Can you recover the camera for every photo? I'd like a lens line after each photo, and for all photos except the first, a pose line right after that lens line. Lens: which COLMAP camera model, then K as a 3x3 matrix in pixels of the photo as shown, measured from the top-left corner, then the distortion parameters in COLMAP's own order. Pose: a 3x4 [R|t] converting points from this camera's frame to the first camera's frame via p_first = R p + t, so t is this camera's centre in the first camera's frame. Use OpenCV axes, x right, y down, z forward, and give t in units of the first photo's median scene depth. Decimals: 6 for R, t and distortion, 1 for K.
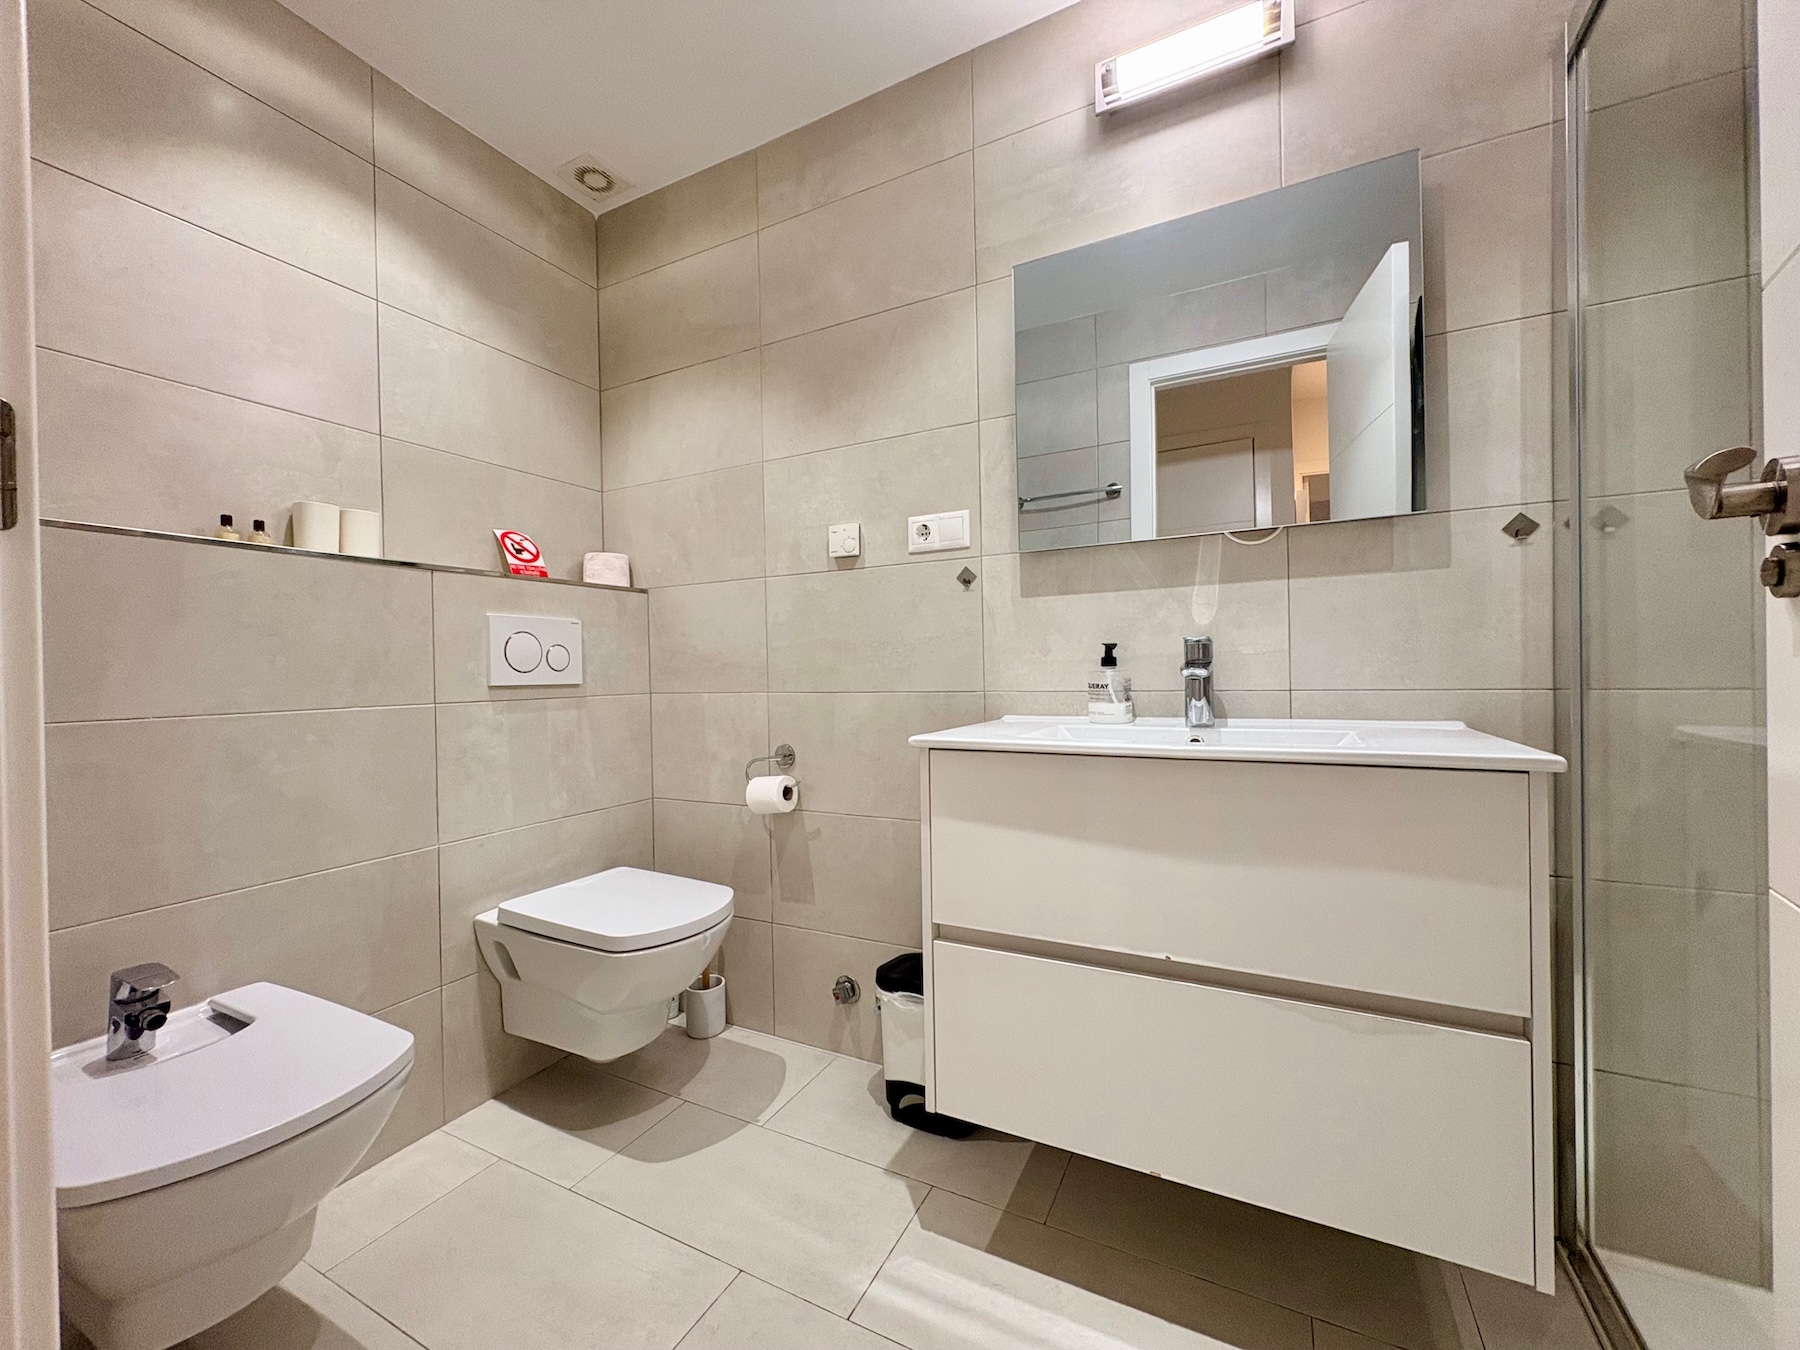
lens RADIAL K [[714.0, 0, 899.9], [0, 714.0, 671.8], [0, 0, 1]] dist [-0.001486, 0.000140]
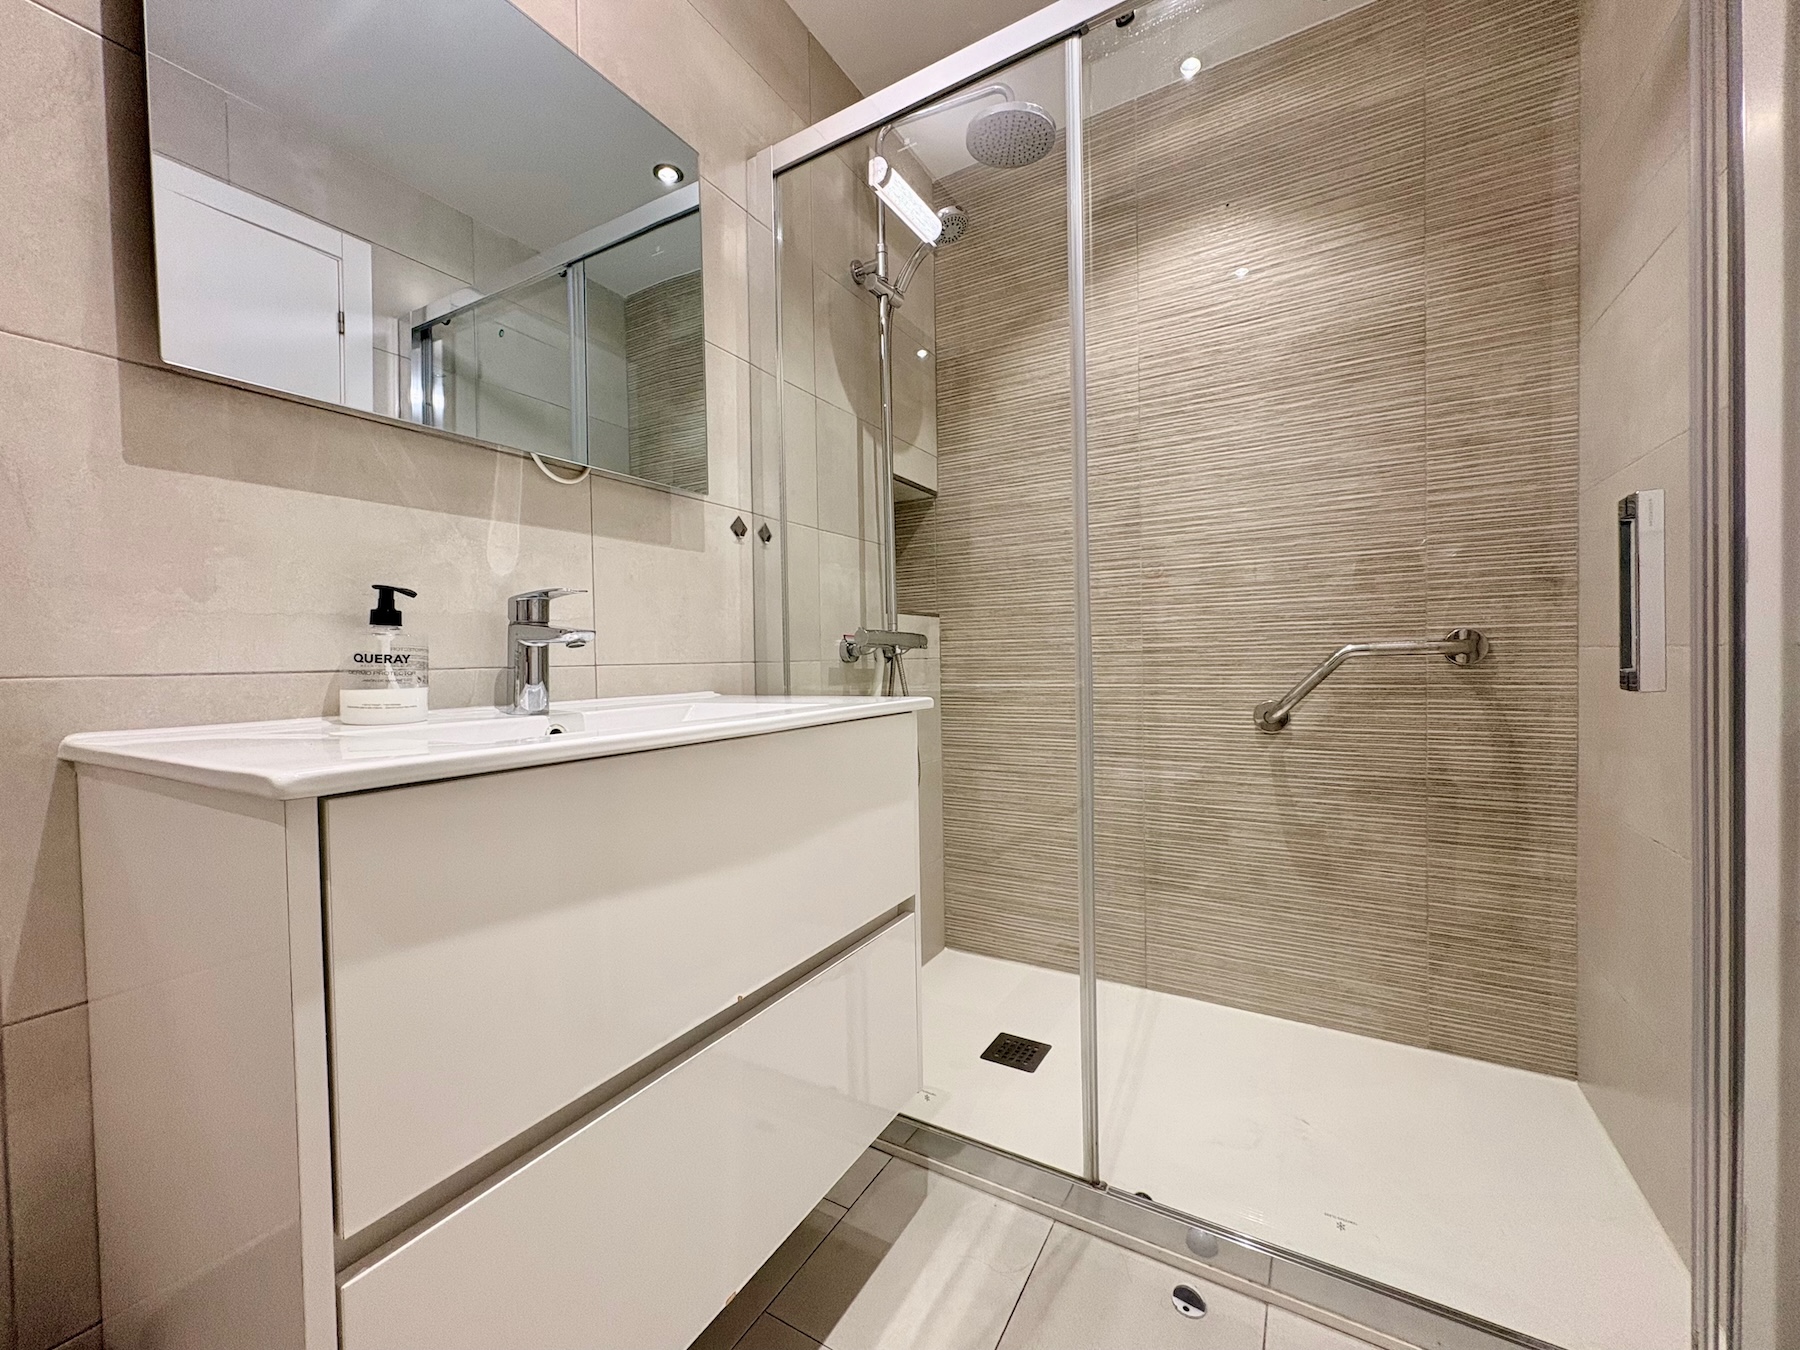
lens RADIAL K [[714.0, 0, 899.9], [0, 714.0, 671.8], [0, 0, 1]] dist [-0.001486, 0.000140]
pose [[0.053968, 0.000790, 0.998542, -0.269538], [0.022314, 0.999749, -0.001996, 0.040884], [-0.998293, 0.022389, 0.053936, 0.554583]]
